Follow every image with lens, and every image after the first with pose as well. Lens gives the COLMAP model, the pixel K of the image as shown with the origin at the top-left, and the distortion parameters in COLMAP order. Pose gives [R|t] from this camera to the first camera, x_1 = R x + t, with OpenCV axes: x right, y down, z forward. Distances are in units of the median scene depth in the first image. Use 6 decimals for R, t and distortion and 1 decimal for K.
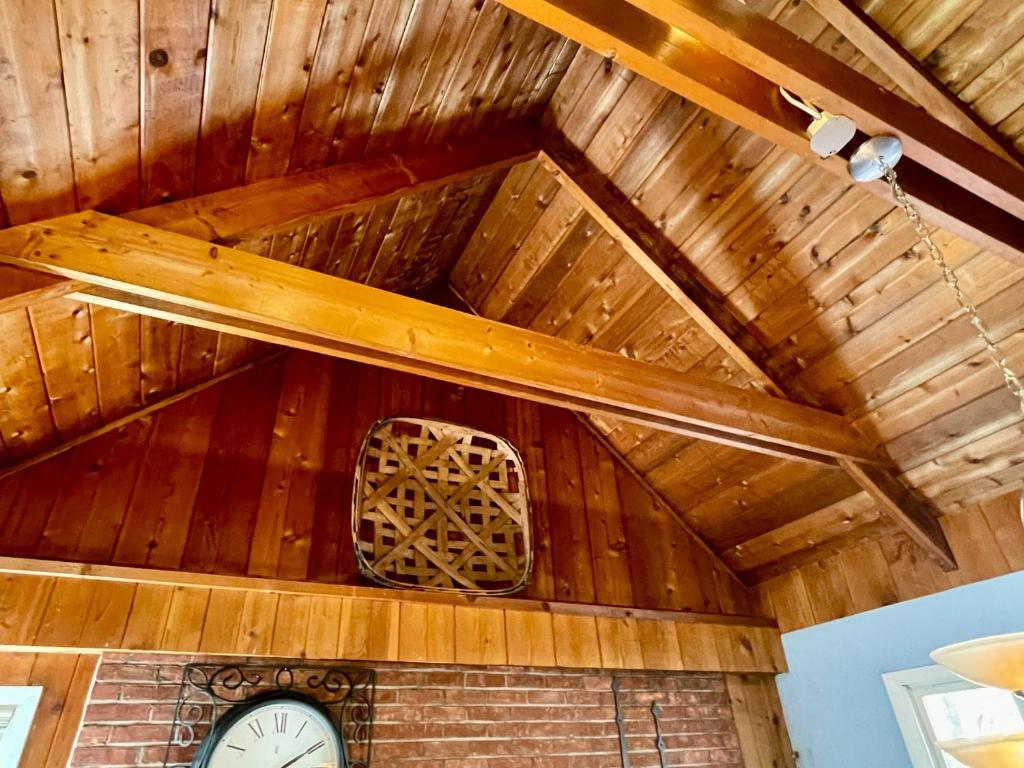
lens RADIAL K [[622.4, 0, 513.6], [0, 622.4, 389.3], [0, 0, 1]] dist [0.007193, -0.014559]
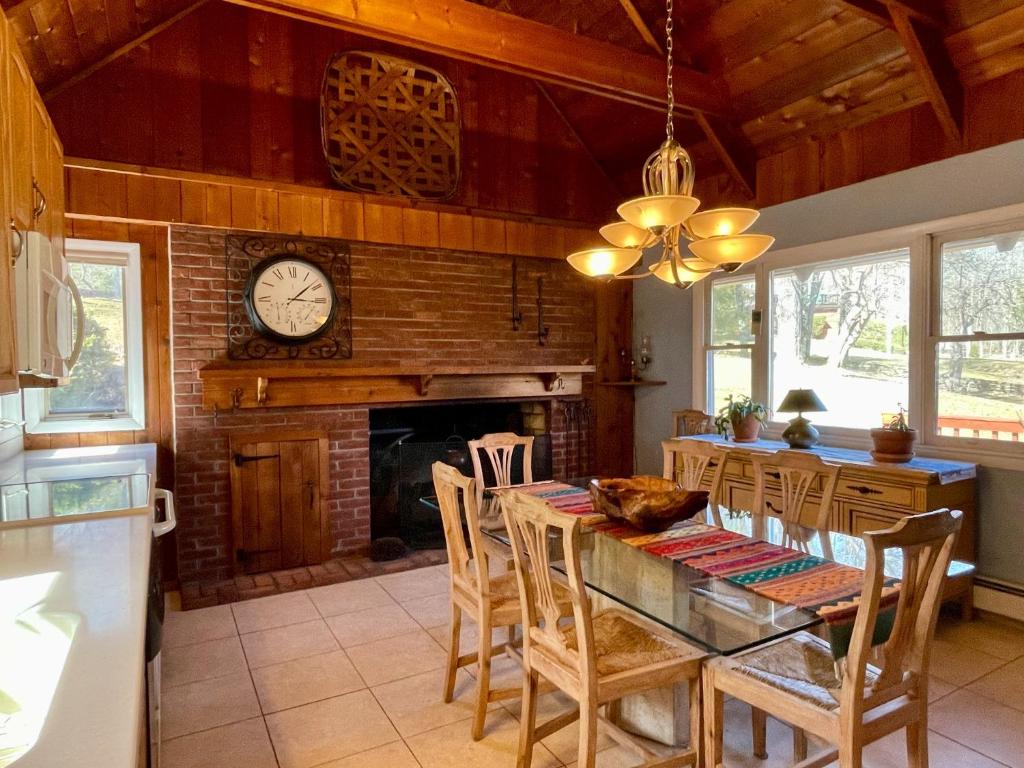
lens RADIAL K [[622.4, 0, 510.8], [0, 622.4, 384.7], [0, 0, 1]] dist [0.007193, -0.014559]
pose [[0.998138, 0.033604, 0.050911, 0.091915], [-0.056349, 0.827603, 0.558479, -0.123245], [-0.023367, -0.560307, 0.827955, -0.403335]]
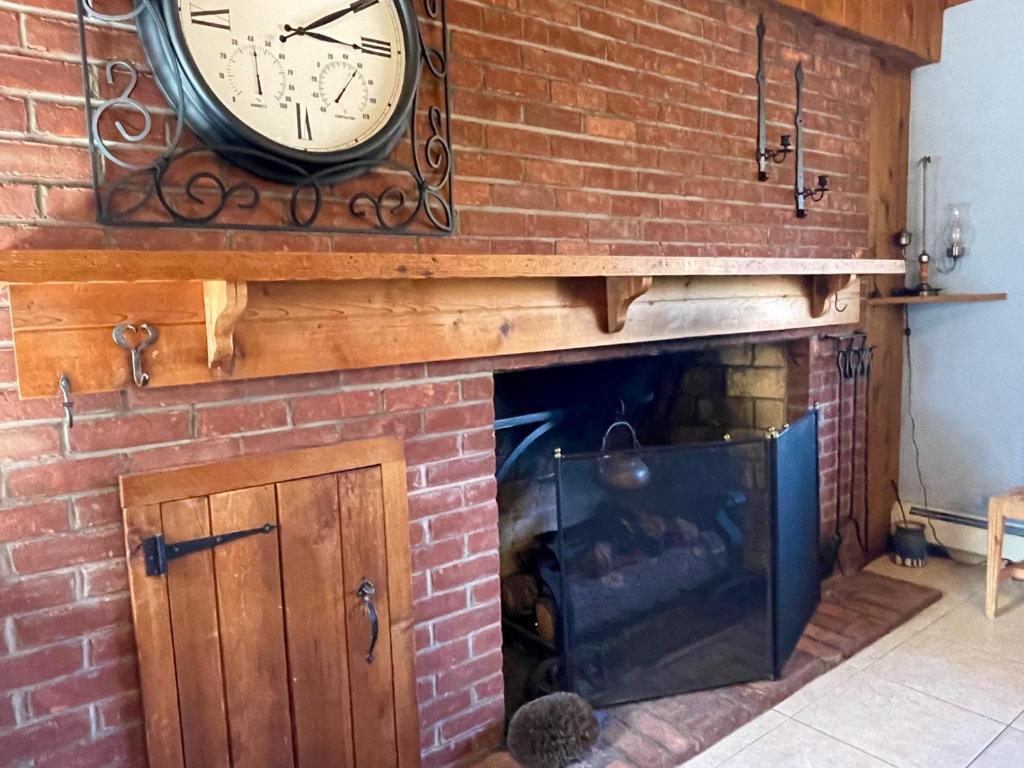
lens RADIAL K [[740.8, 0, 507.3], [0, 740.8, 384.6], [0, 0, 1]] dist [0.005569, -0.010726]
pose [[0.982330, -0.009994, 0.186890, -0.251347], [-0.108000, 0.785272, 0.609659, 0.339447], [-0.152852, -0.619070, 0.770317, 0.230829]]
